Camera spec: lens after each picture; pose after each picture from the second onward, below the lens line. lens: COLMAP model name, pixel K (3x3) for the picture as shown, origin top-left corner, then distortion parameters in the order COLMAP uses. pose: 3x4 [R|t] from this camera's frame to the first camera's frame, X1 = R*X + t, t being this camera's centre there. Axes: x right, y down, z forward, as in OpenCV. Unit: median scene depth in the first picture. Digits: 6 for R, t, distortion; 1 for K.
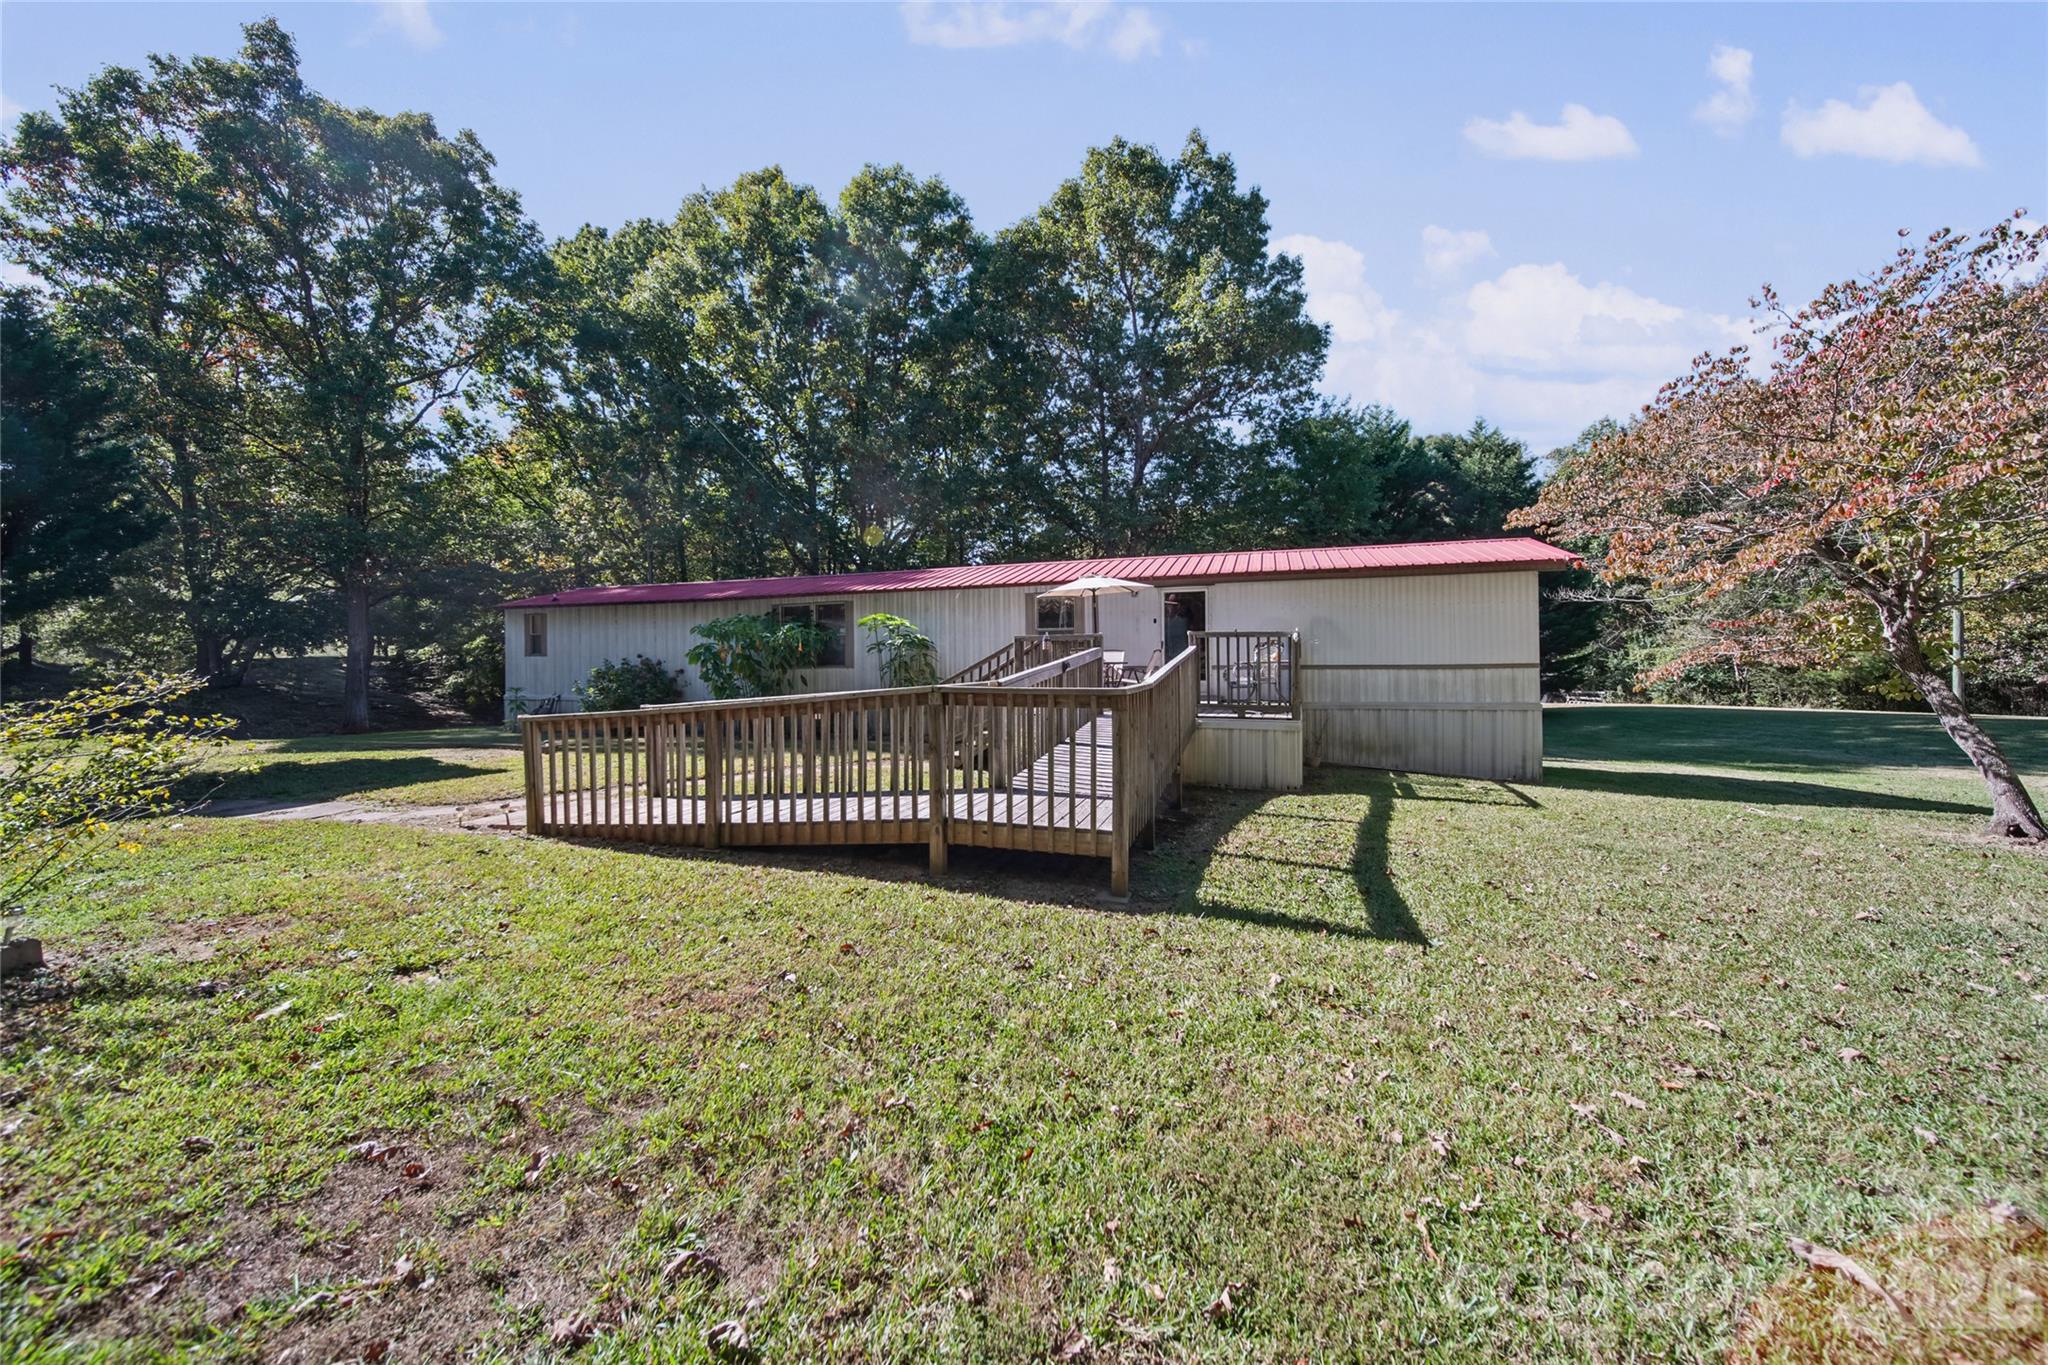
lens RADIAL K [[854.1, 0, 1024.0], [0, 854.1, 682.5], [0, 0, 1]] dist [0.000466, -0.000681]
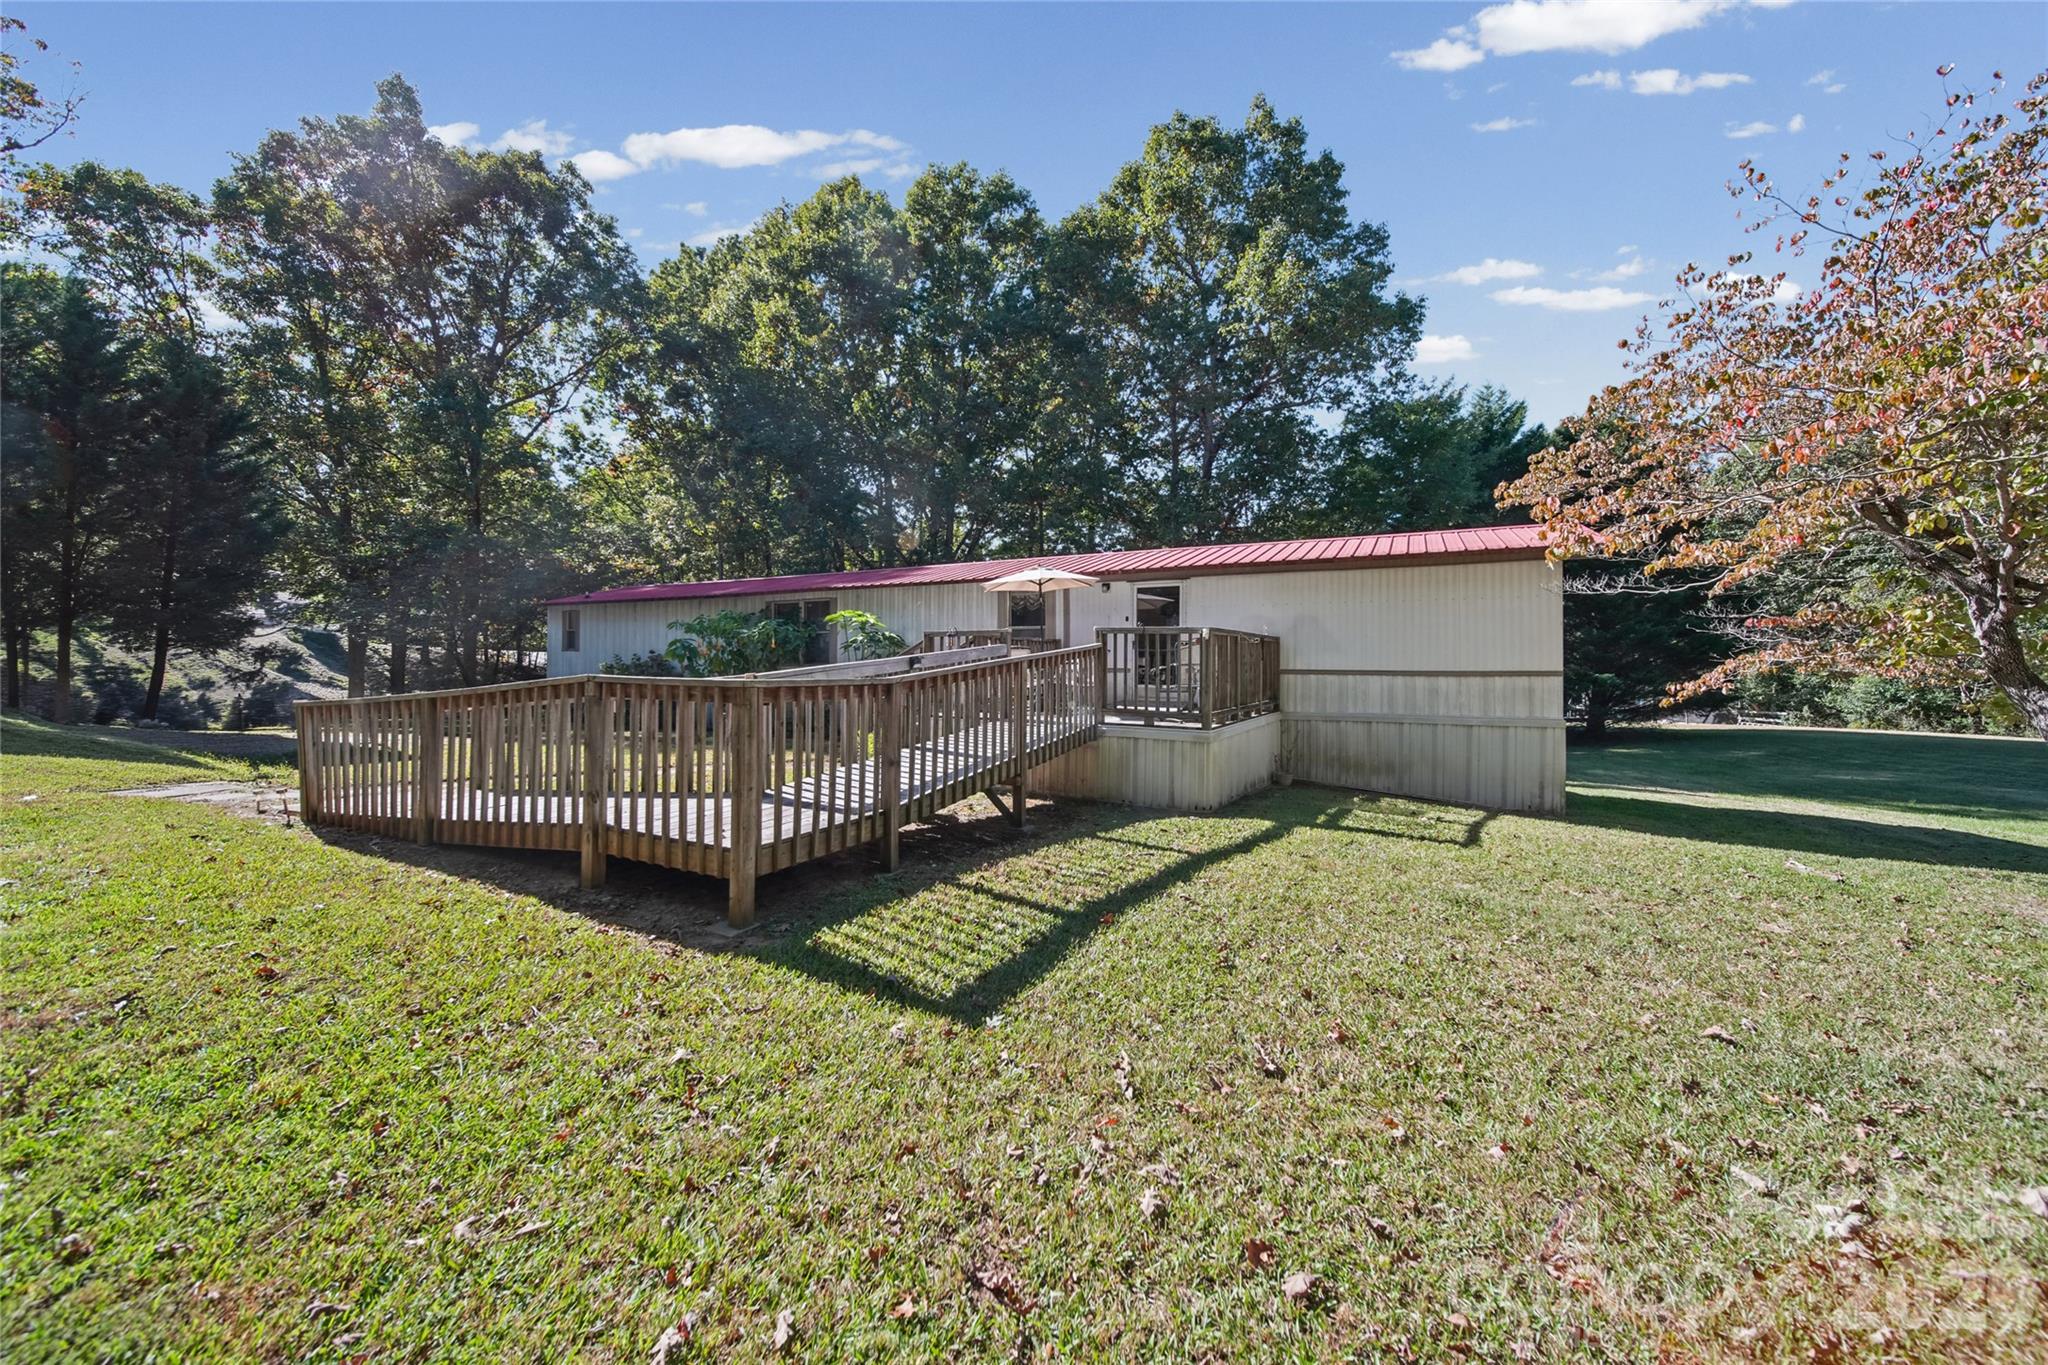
lens RADIAL K [[854.1, 0, 1024.0], [0, 854.1, 682.5], [0, 0, 1]] dist [0.000466, -0.000681]
pose [[0.985282, 0.018783, -0.169904, 0.107341], [-0.020122, 0.999779, -0.006162, 0.001960], [0.169751, 0.009491, 0.985441, 0.044961]]
